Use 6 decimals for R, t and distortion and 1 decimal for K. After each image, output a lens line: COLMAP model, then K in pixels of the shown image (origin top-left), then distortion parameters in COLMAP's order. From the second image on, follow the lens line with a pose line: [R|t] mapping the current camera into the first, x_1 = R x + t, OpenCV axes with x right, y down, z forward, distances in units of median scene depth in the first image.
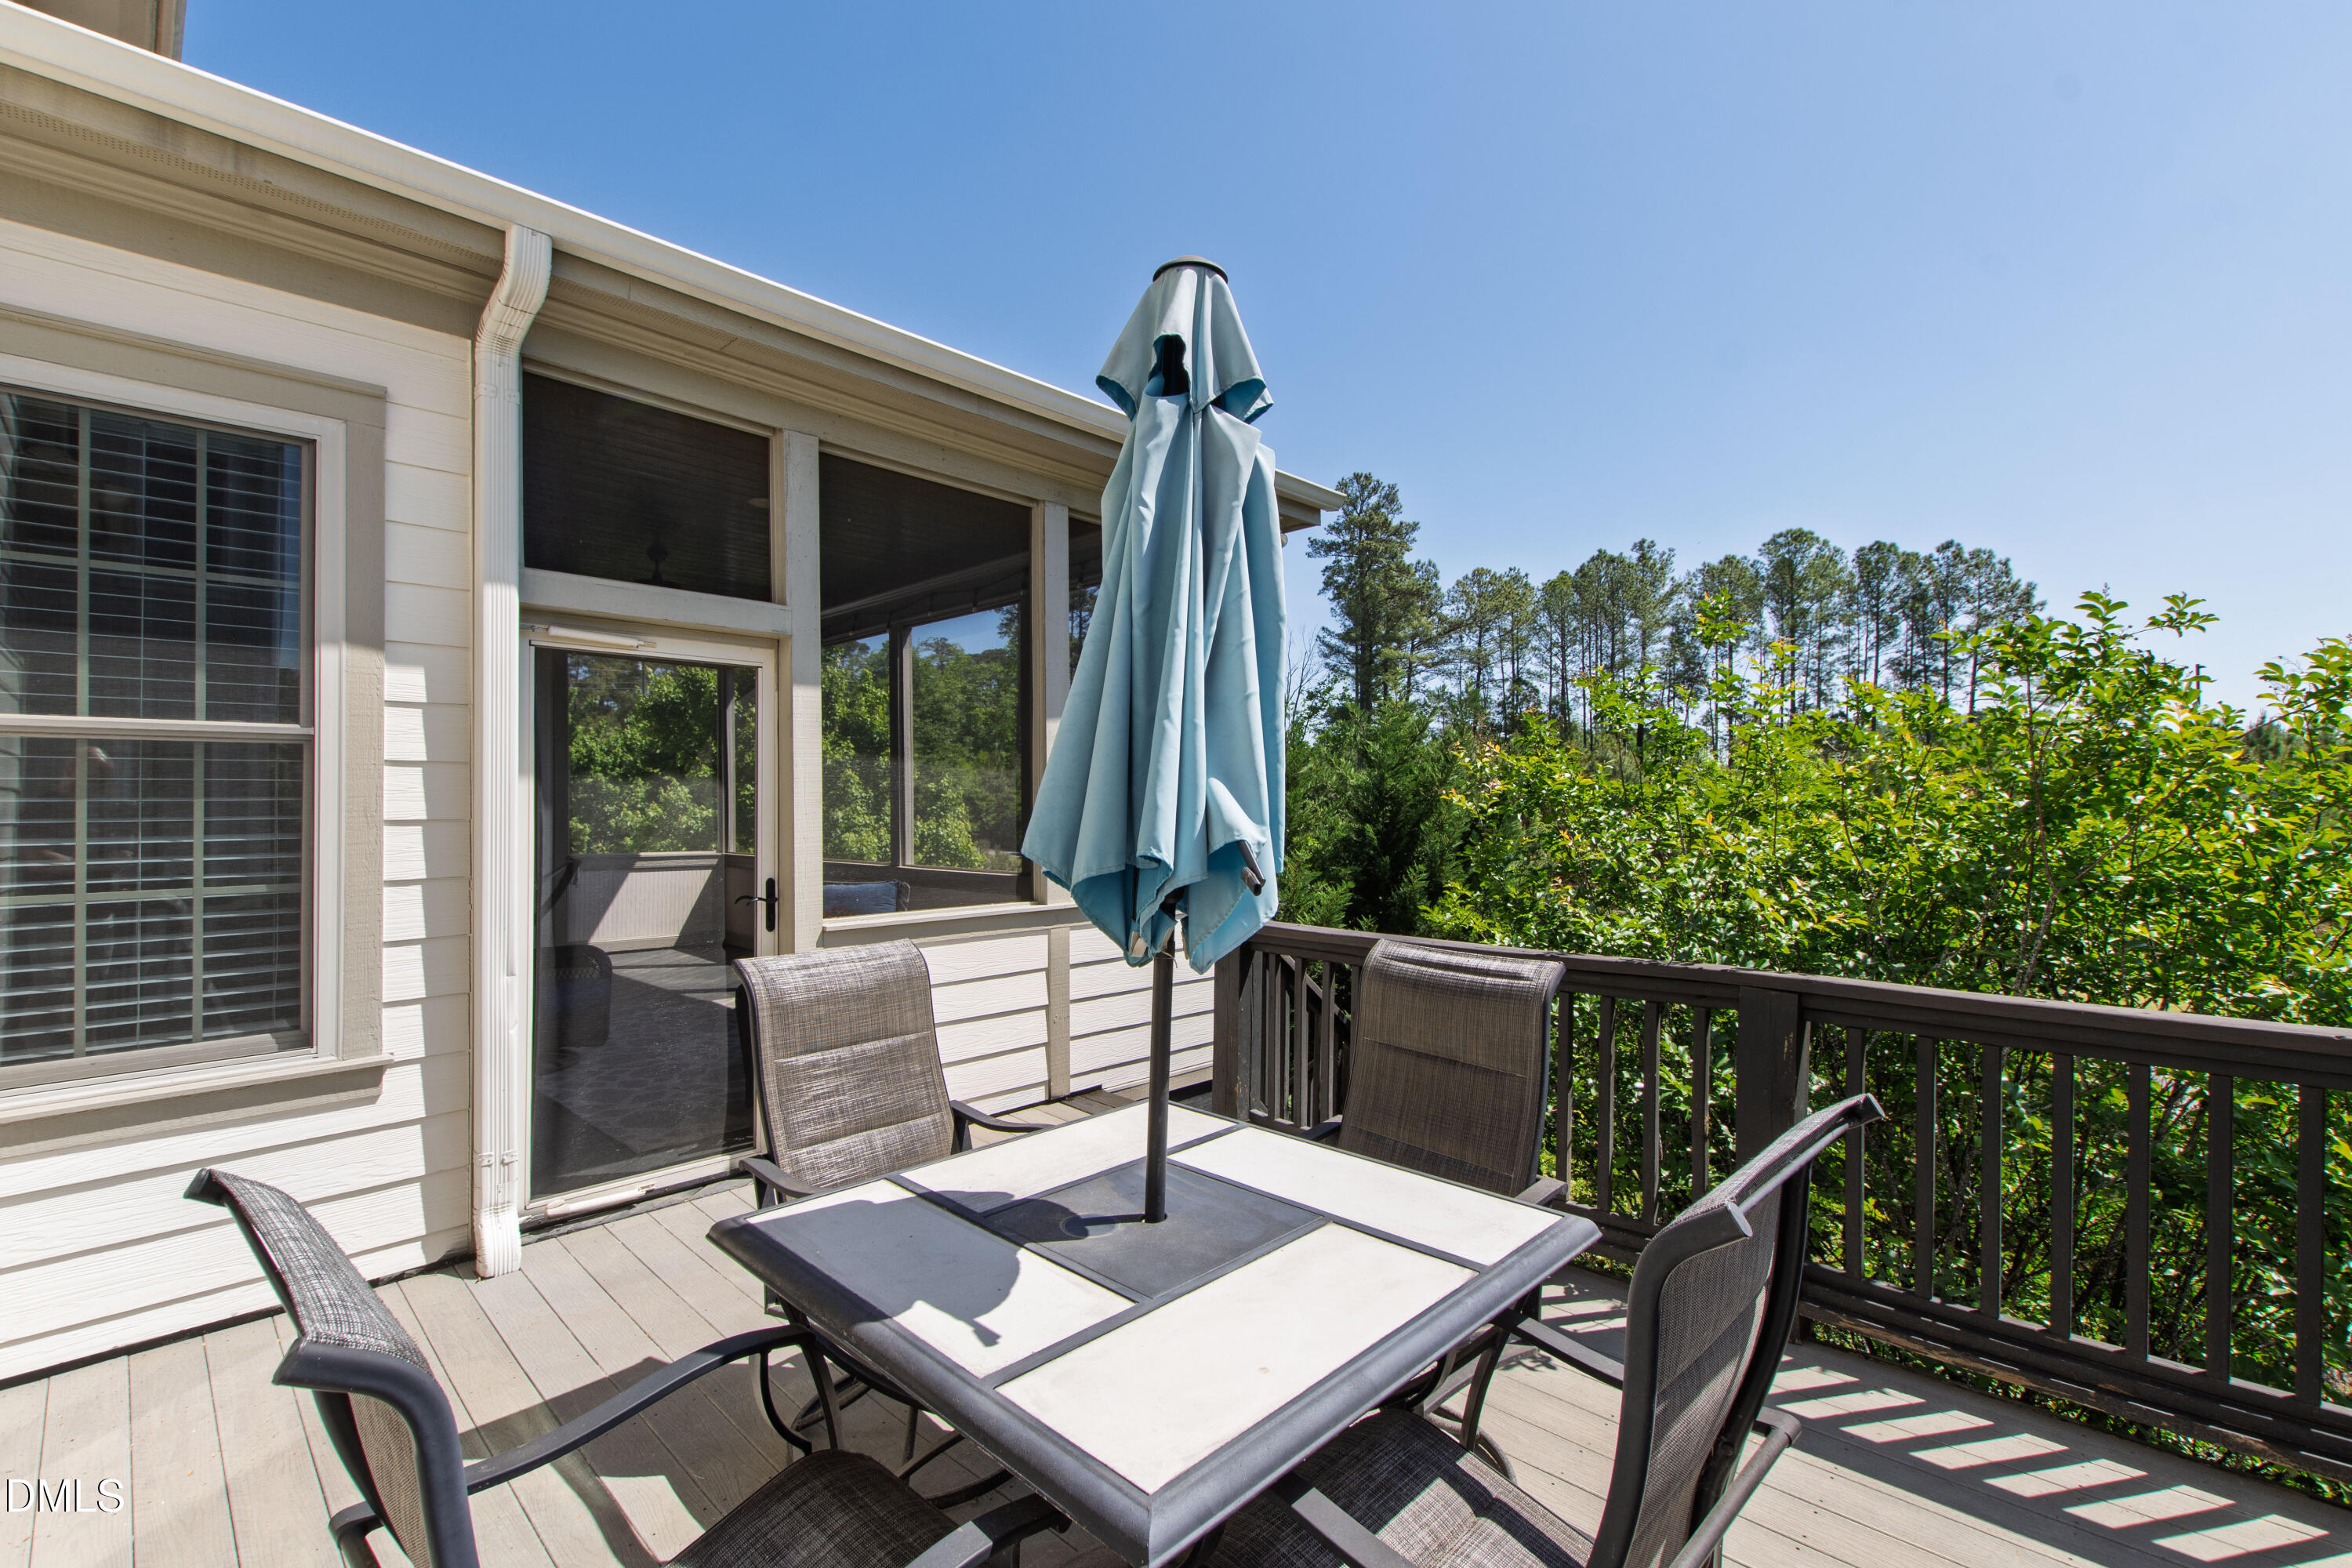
lens RADIAL K [[1046.9, 0, 1183.1], [0, 1046.9, 794.2], [0, 0, 1]] dist [0.006124, 0.000402]
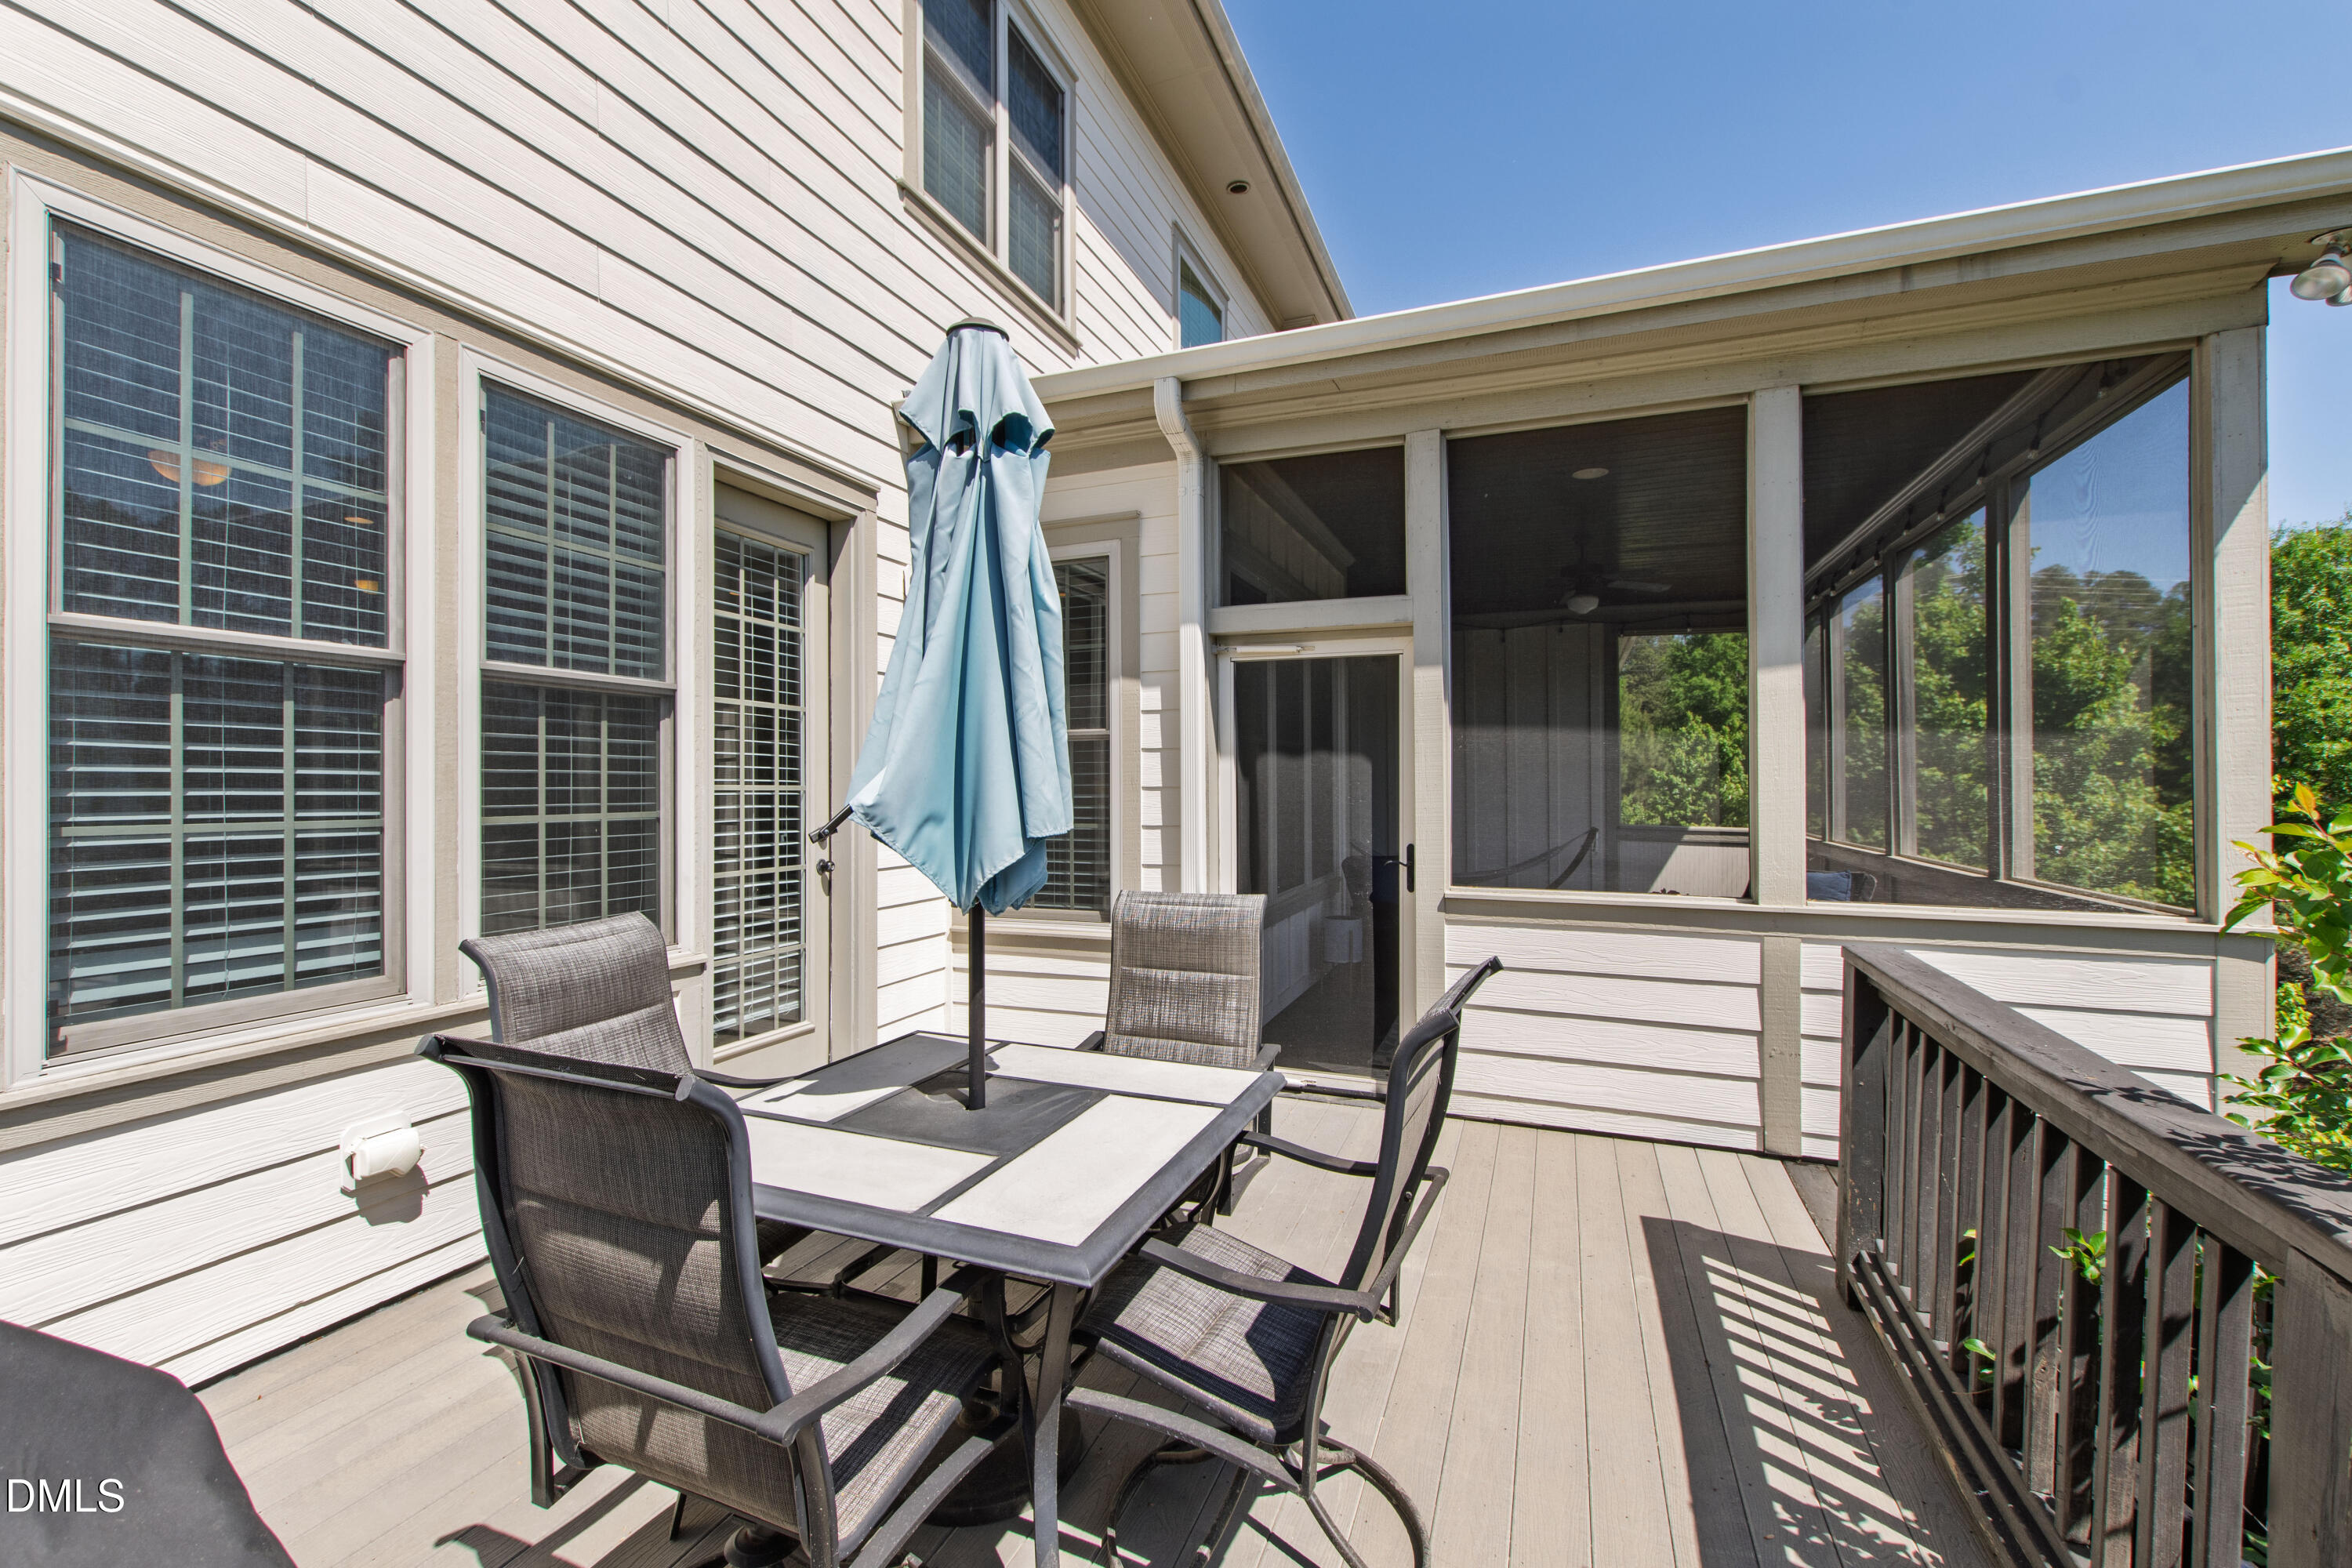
lens RADIAL K [[1046.9, 0, 1119.2], [0, 1046.9, 786.7], [0, 0, 1]] dist [0.006124, 0.000402]
pose [[0.341919, 0.009533, -0.939681, 0.632143], [0.006806, 0.999897, 0.012620, 0.004555], [0.939705, -0.010710, 0.341818, 0.390187]]
